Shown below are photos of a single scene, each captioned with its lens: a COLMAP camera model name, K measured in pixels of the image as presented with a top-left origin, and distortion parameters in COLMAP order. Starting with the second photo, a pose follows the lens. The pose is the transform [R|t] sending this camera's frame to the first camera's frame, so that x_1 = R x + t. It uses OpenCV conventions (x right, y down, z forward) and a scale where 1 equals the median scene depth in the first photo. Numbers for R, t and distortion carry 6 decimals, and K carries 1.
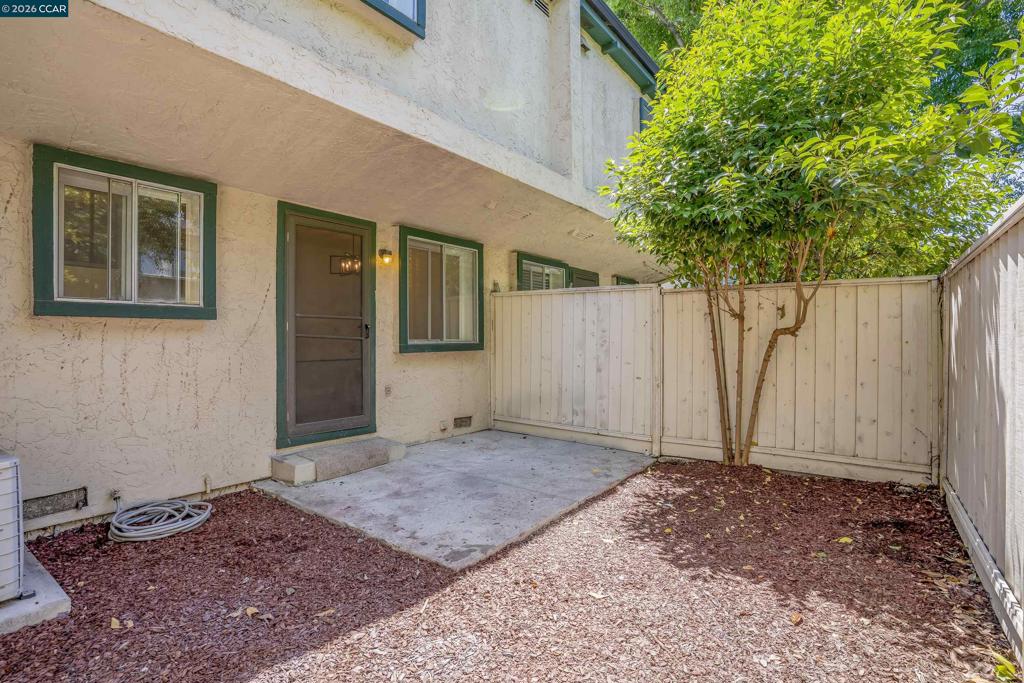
lens RADIAL K [[500.3, 0, 505.2], [0, 500.3, 338.6], [0, 0, 1]] dist [-0.075540, 0.035968]
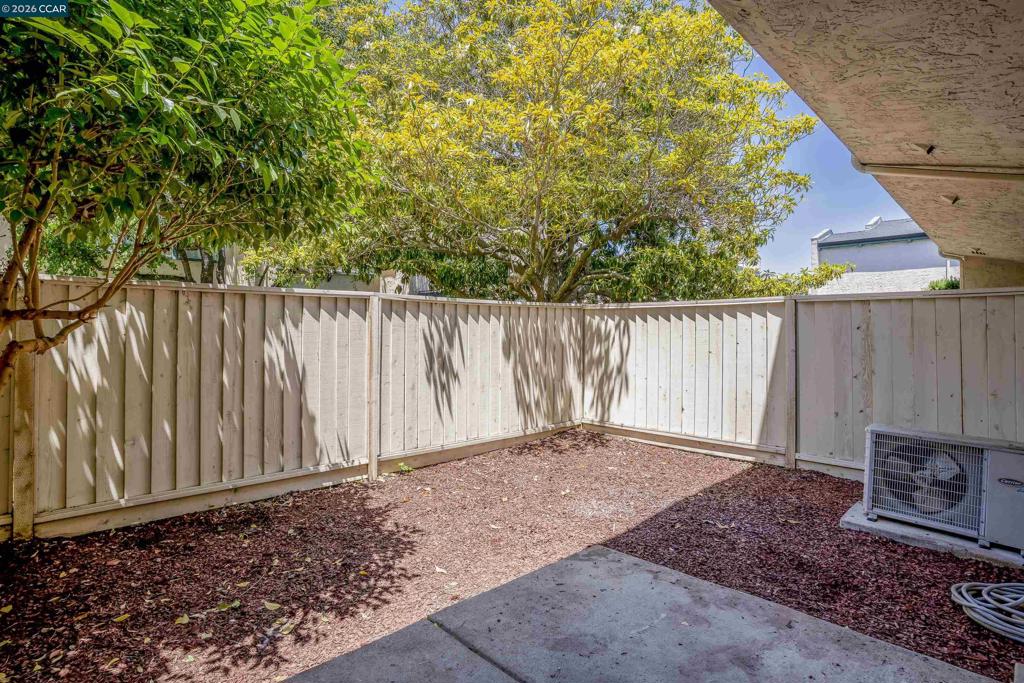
lens RADIAL K [[500.3, 0, 505.2], [0, 500.3, 338.6], [0, 0, 1]] dist [-0.075540, 0.035968]
pose [[-0.984325, -0.000782, 0.176363, -0.059963], [-0.000983, 0.999999, -0.001054, -0.025324], [-0.176362, -0.001210, -0.984325, 1.547391]]
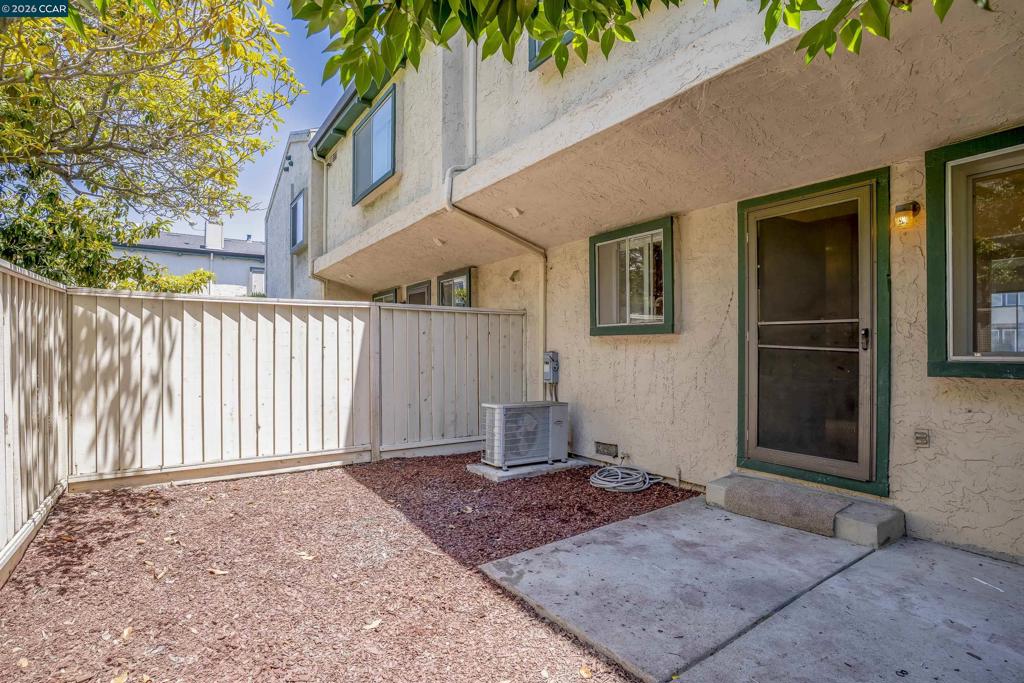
lens RADIAL K [[507.7, 0, 505.7], [0, 507.7, 352.0], [0, 0, 1]] dist [-0.068541, 0.000232]
pose [[-0.325950, 0.015400, -0.945262, 0.642016], [0.009713, 0.999869, 0.012941, -0.013119], [0.945337, -0.004963, -0.326056, 0.983430]]
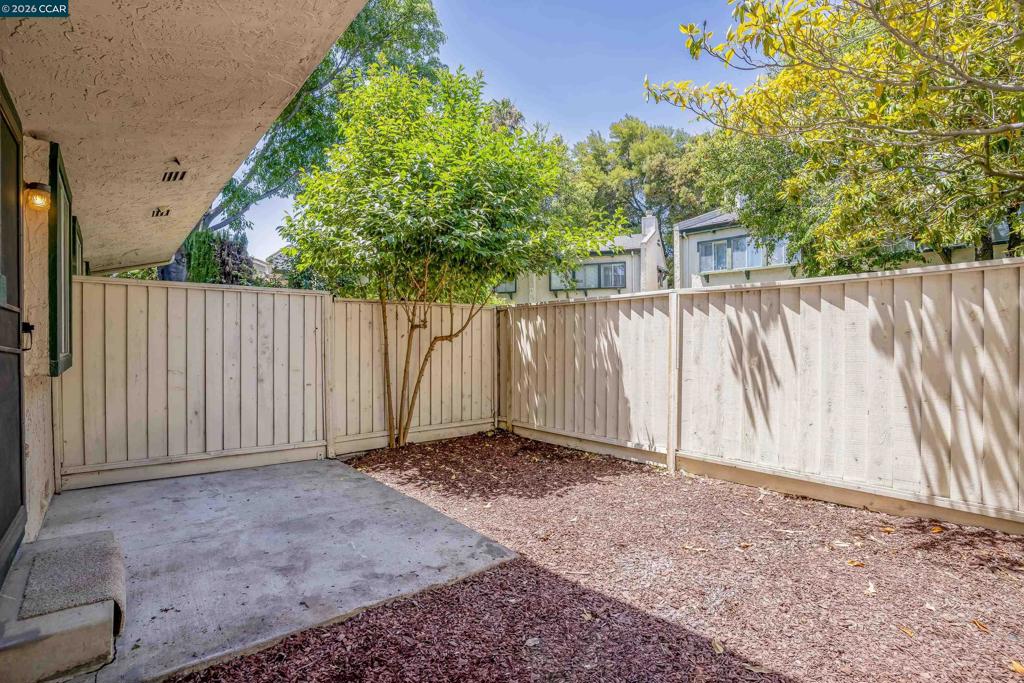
lens RADIAL K [[500.3, 0, 505.2], [0, 500.3, 338.6], [0, 0, 1]] dist [-0.075540, 0.035968]
pose [[0.236403, 0.002123, 0.971653, -0.825263], [0.002408, 0.999993, -0.002771, -0.012829], [-0.971652, 0.002995, 0.236397, 0.531841]]
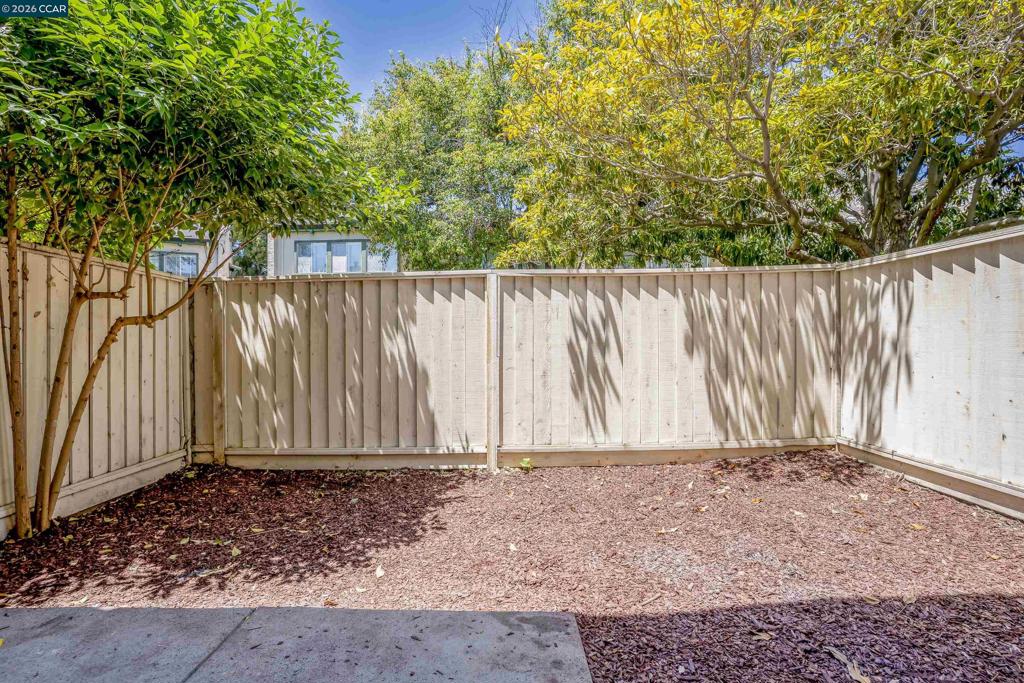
lens RADIAL K [[500.3, 0, 505.2], [0, 500.3, 338.6], [0, 0, 1]] dist [-0.075540, 0.035968]
pose [[-0.600856, 0.018579, 0.799141, -0.452258], [0.011530, 0.999827, -0.014576, 0.033712], [-0.799274, 0.000456, -0.600966, 1.073280]]
